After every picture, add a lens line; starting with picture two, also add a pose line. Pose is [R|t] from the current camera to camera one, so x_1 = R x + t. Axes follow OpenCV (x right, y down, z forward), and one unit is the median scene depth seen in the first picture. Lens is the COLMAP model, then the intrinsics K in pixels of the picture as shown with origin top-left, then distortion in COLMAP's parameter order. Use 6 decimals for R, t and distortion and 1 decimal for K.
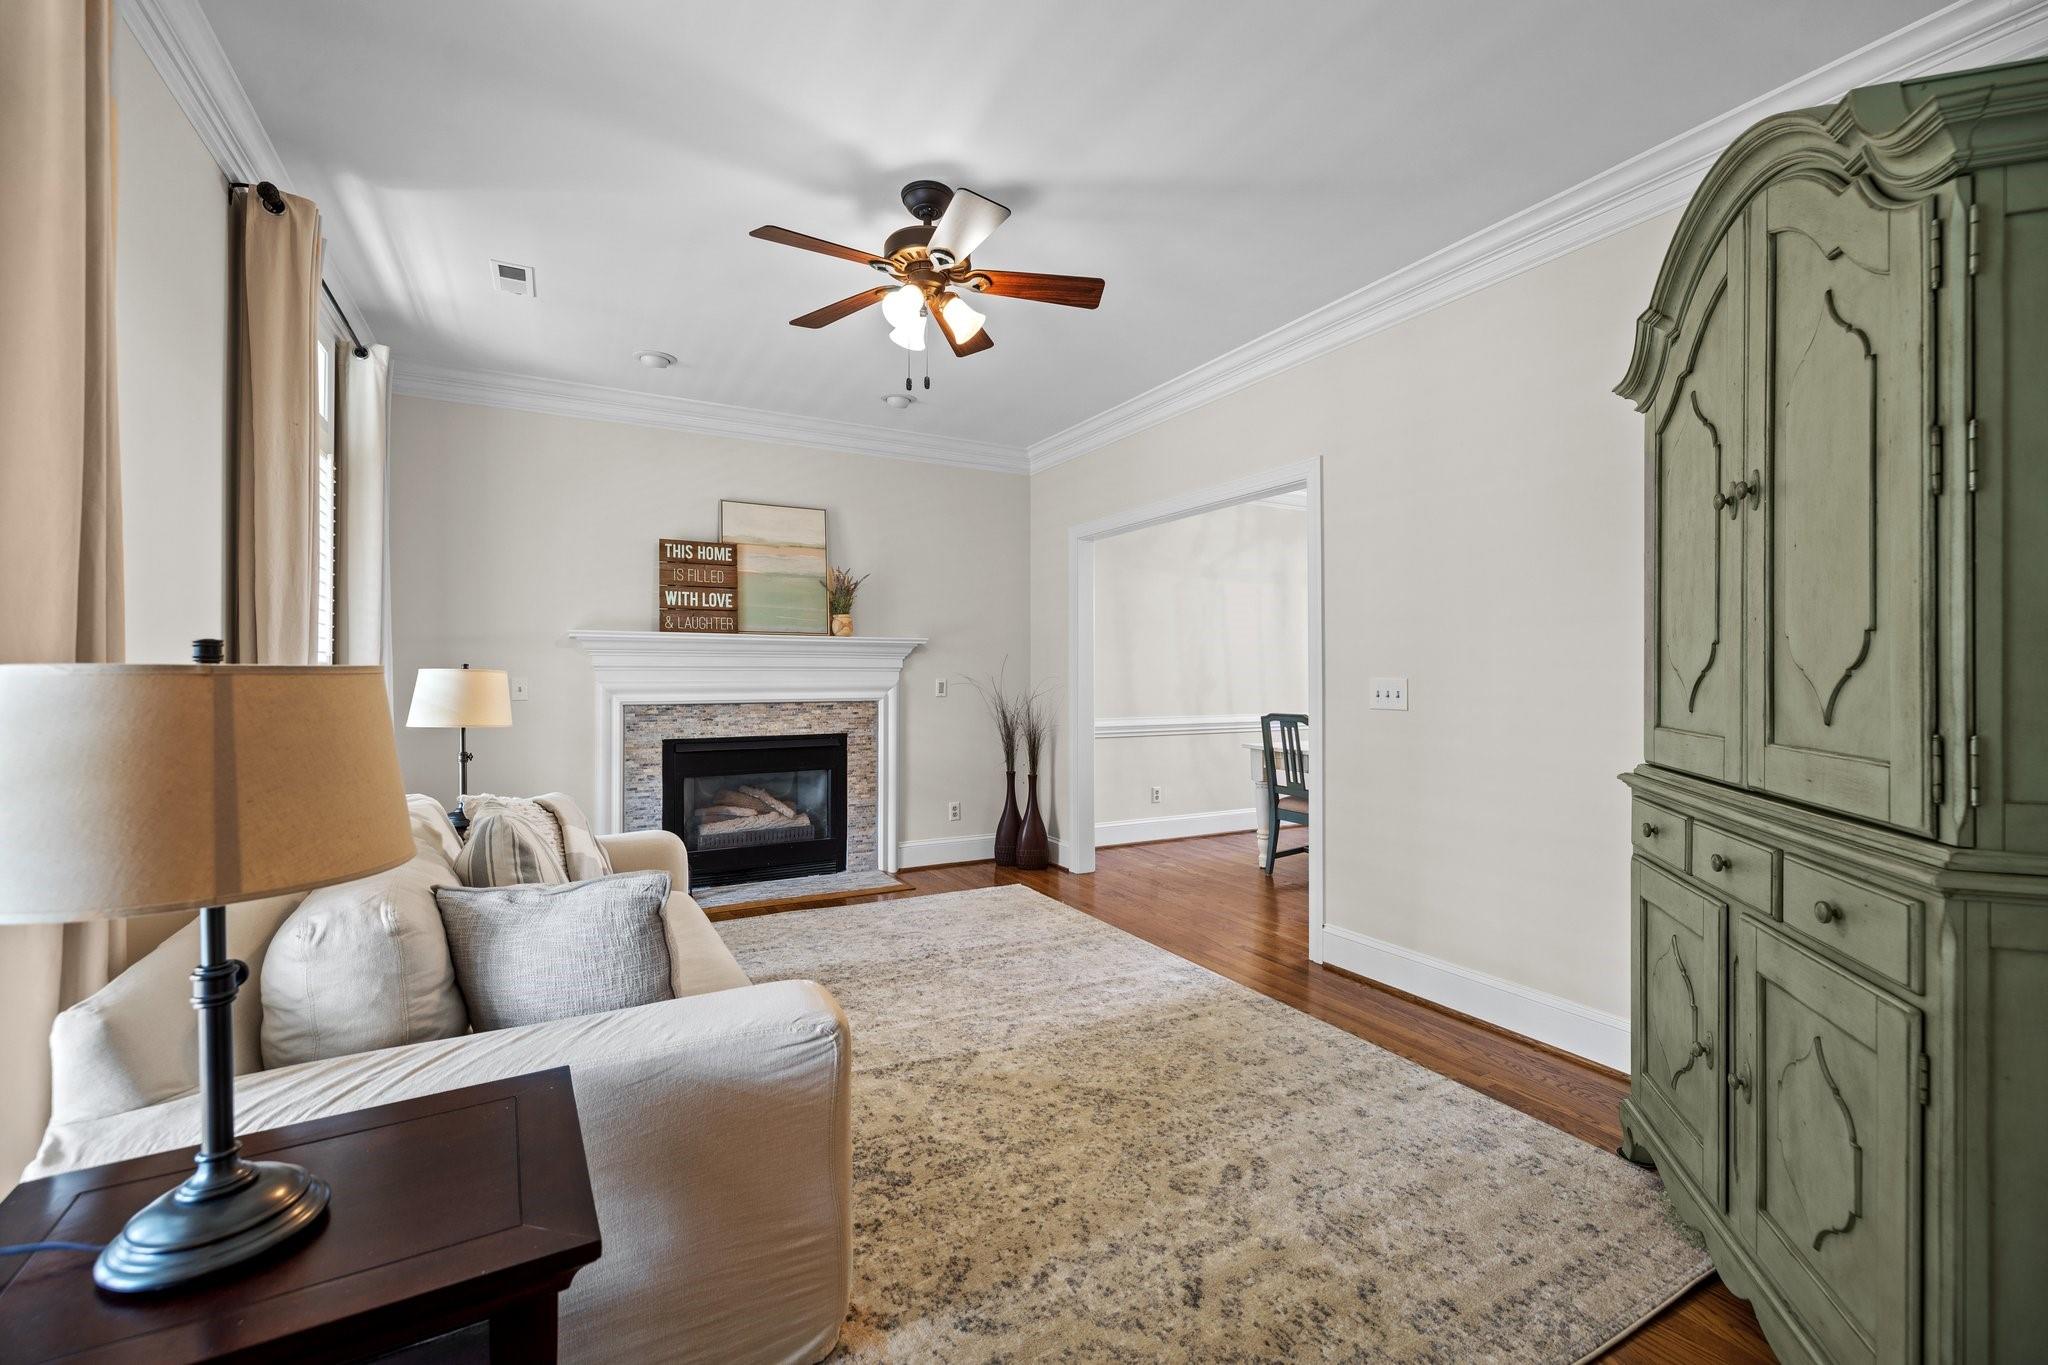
lens RADIAL K [[860.9, 0, 1025.5], [0, 860.9, 670.0], [0, 0, 1]] dist [0.001266, -0.000078]
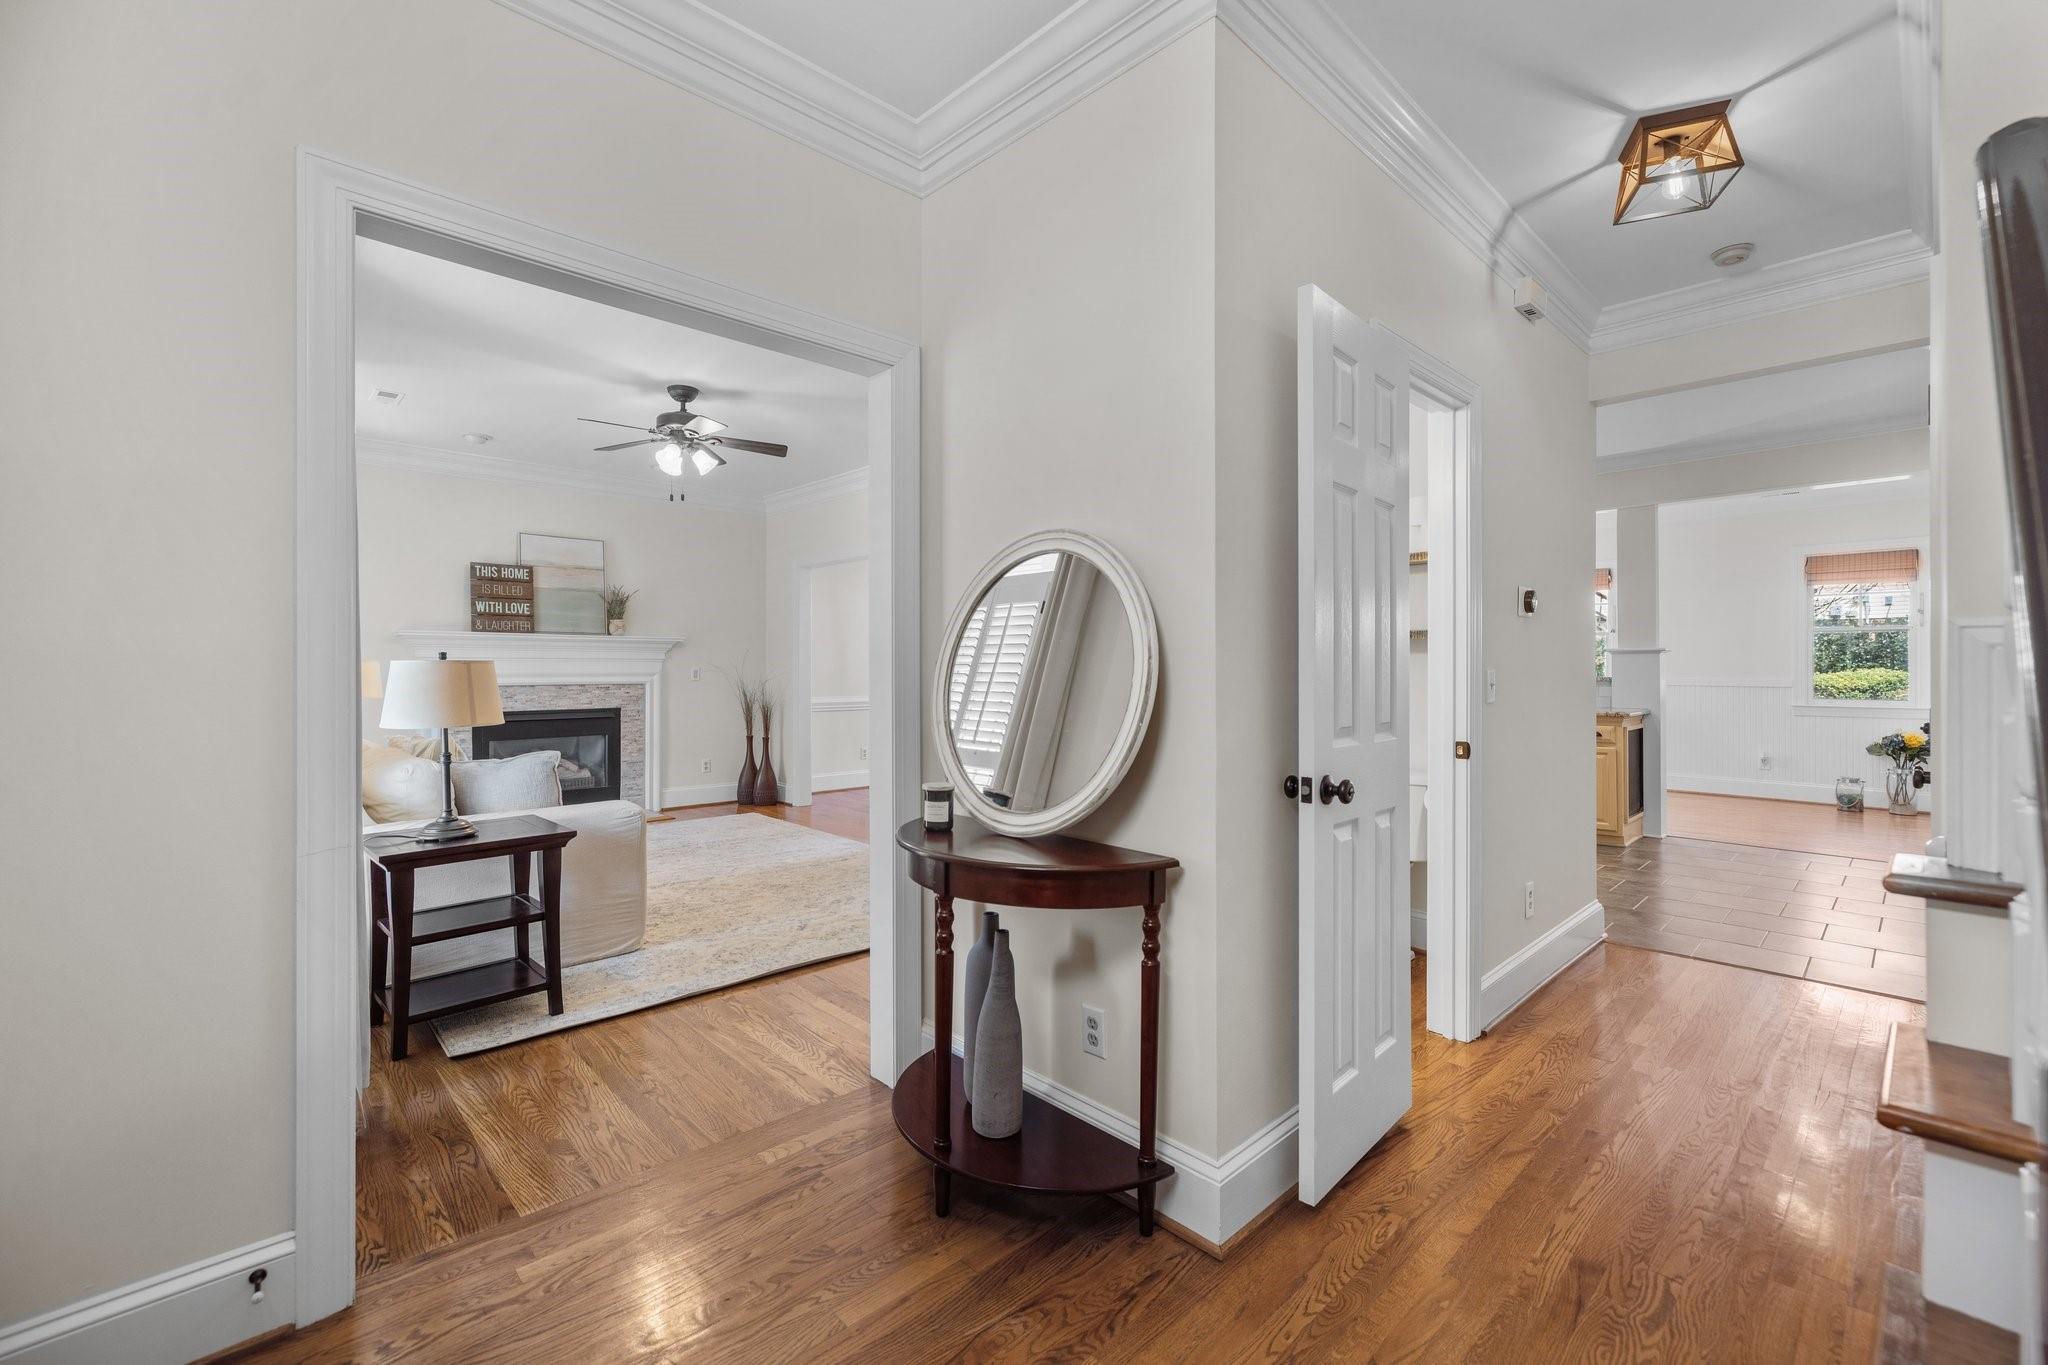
lens RADIAL K [[860.9, 0, 1025.5], [0, 860.9, 670.0], [0, 0, 1]] dist [0.001266, -0.000078]
pose [[0.966398, 0.002188, 0.257041, 0.062861], [-0.005045, 0.999933, 0.010459, -0.002825], [-0.257000, -0.011405, 0.966344, -0.500920]]
